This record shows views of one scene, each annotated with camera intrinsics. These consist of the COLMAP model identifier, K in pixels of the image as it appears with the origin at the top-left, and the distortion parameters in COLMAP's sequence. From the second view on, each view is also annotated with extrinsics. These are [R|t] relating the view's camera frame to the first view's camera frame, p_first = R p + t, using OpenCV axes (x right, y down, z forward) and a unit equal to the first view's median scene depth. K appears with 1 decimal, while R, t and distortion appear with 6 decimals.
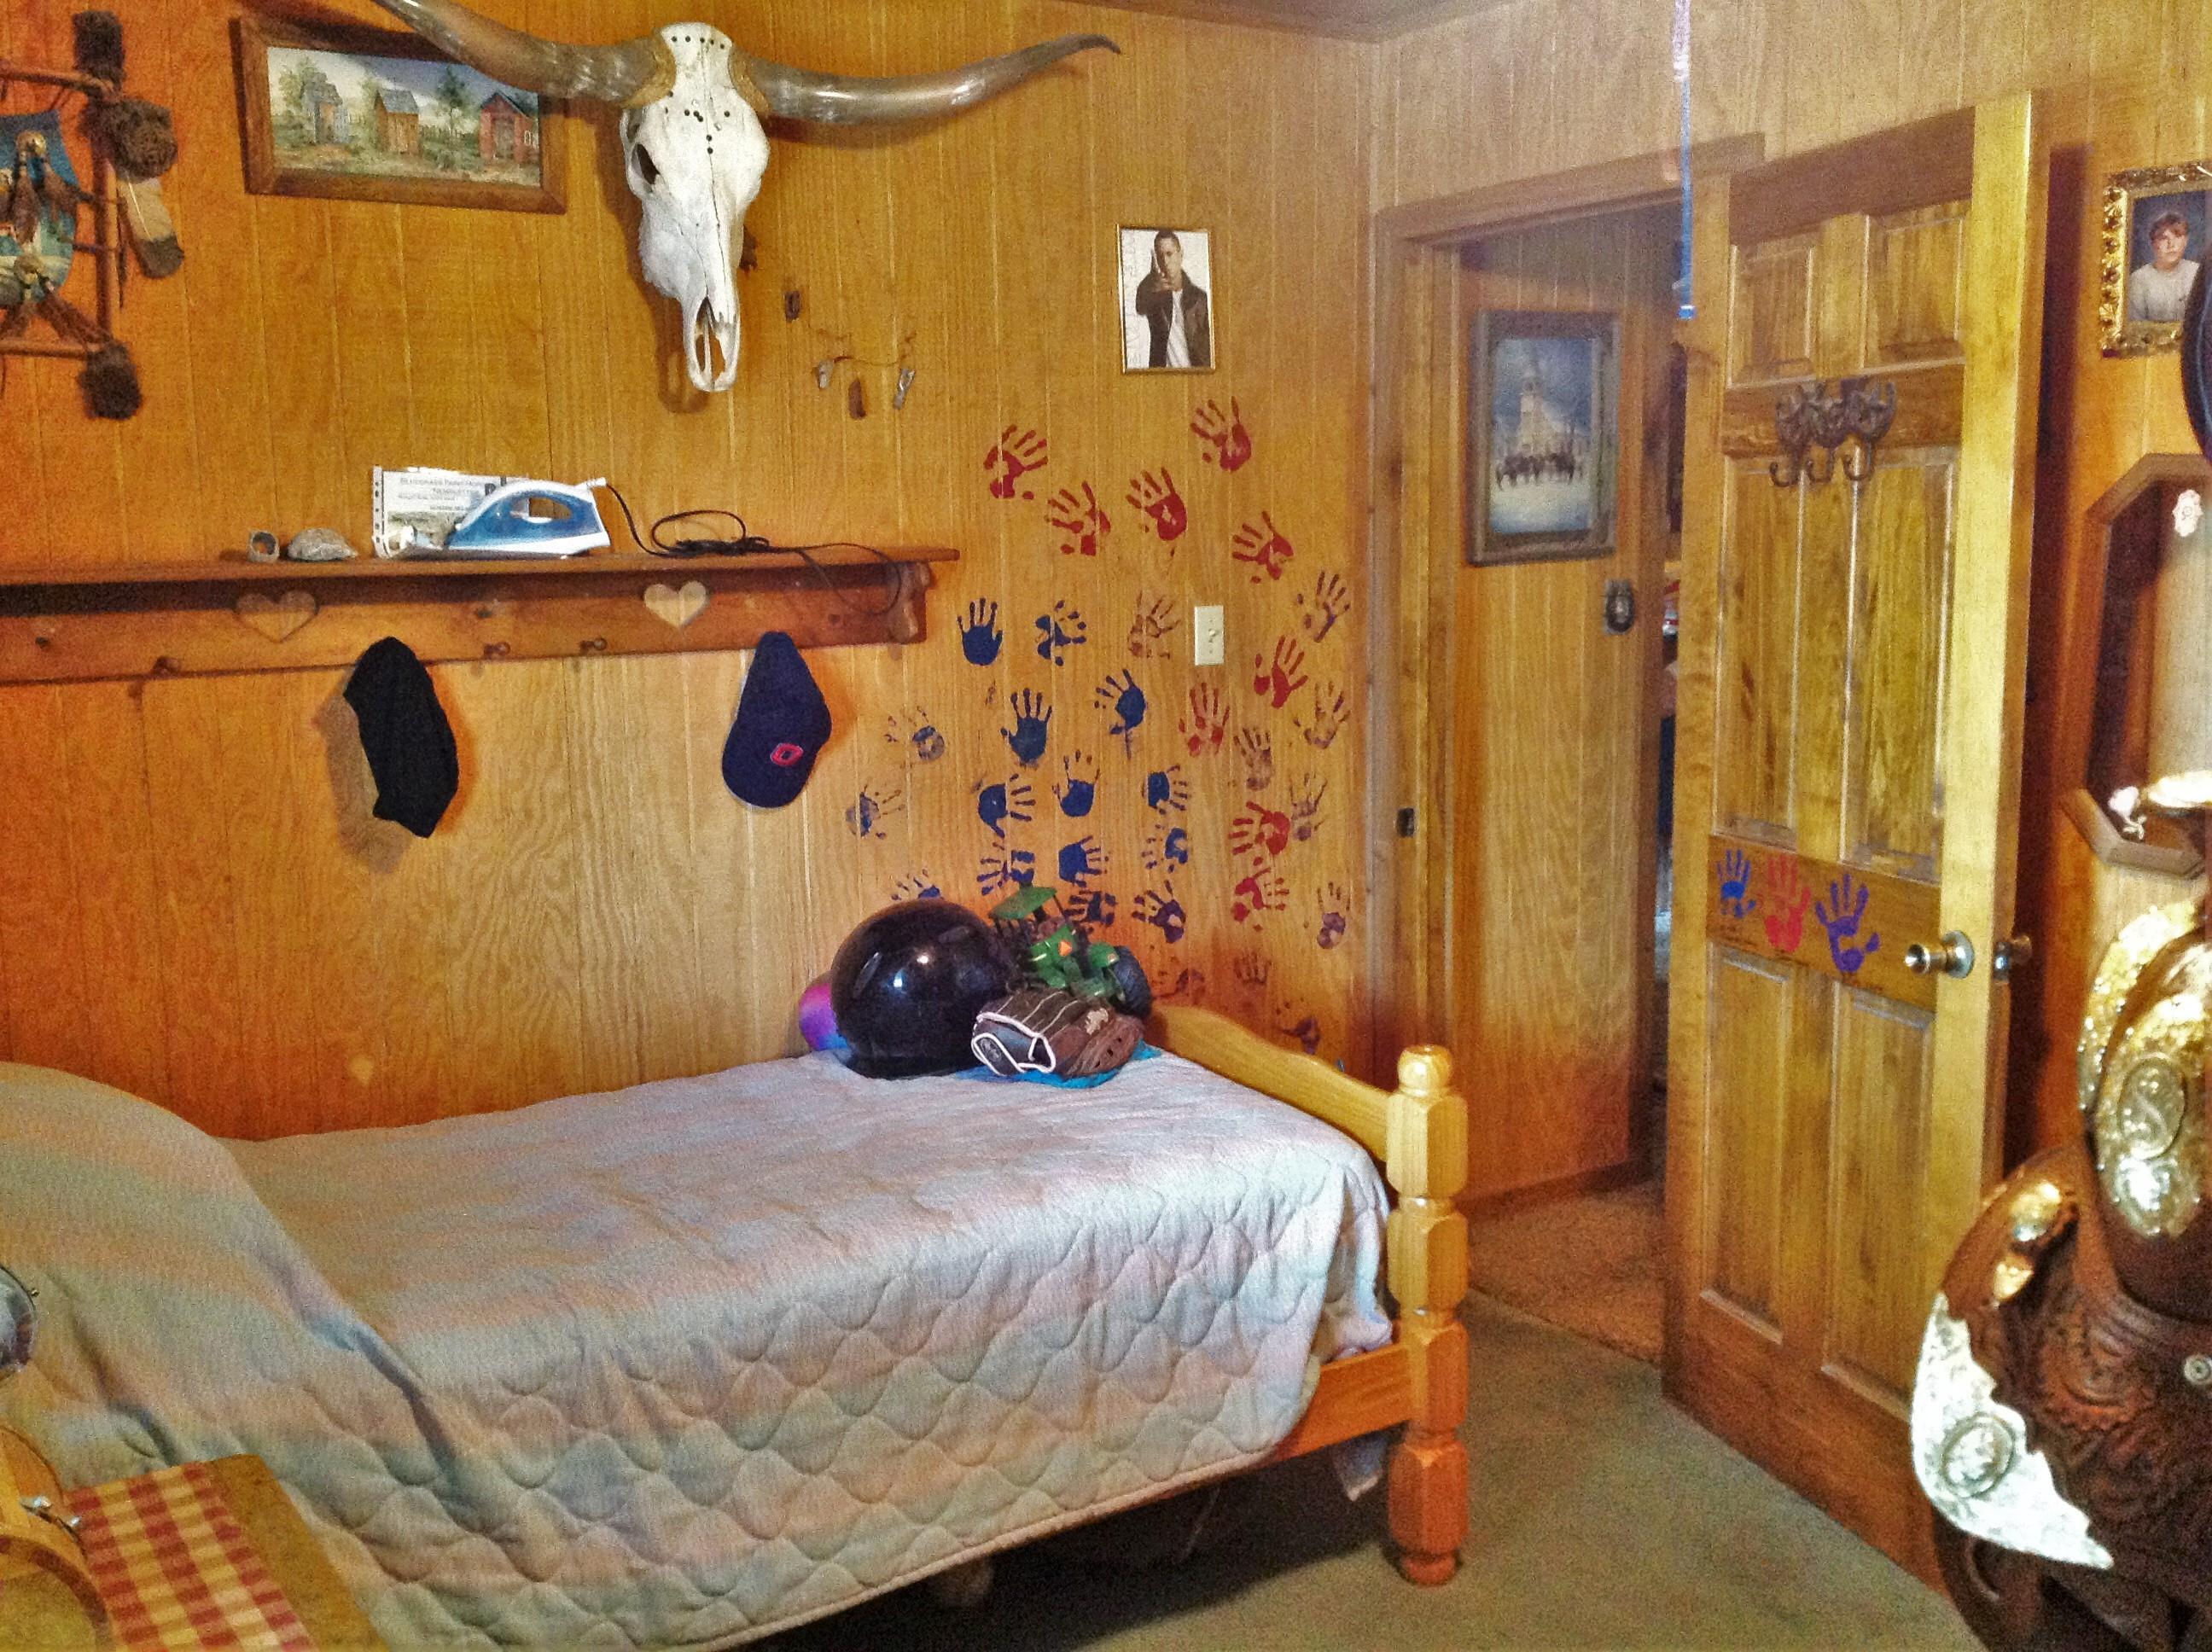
lens RADIAL K [[2073.5, 0, 1101.5], [0, 2073.5, 823.4], [0, 0, 1]] dist [0.192715, -0.448958]
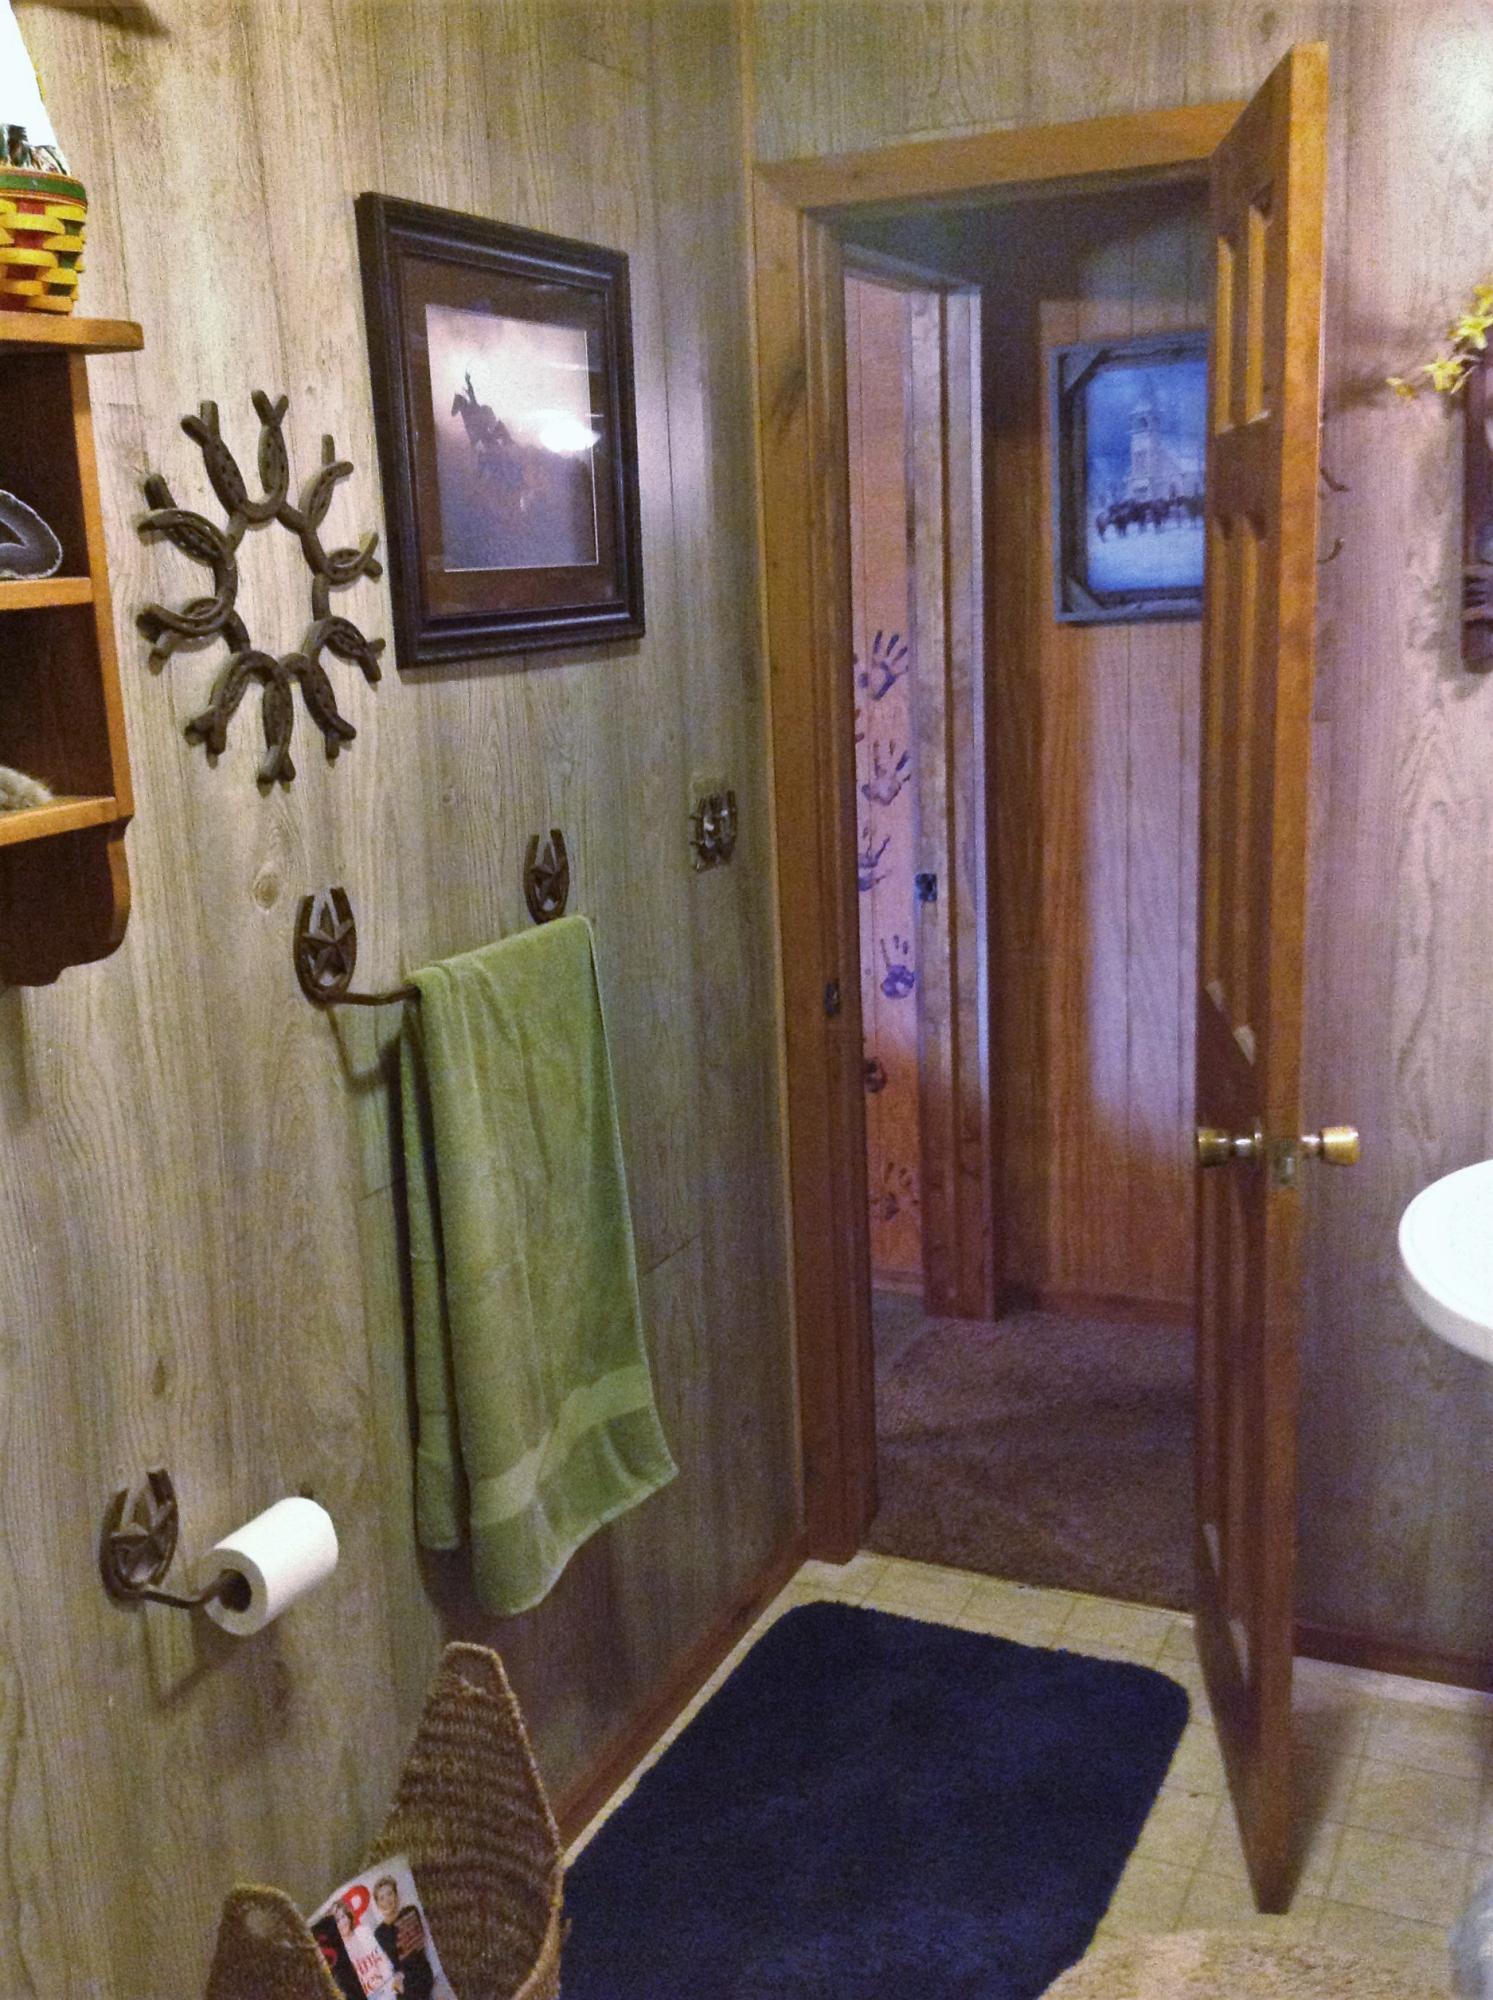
lens RADIAL K [[1874.8, 0, 749.3], [0, 1874.8, 990.4], [0, 0, 1]] dist [0.192715, -0.448958]
pose [[0.560192, 0.182336, -0.808046, 0.827599], [-0.086278, 0.983011, 0.162004, -0.089761], [0.823857, -0.021037, 0.566407, 0.407995]]
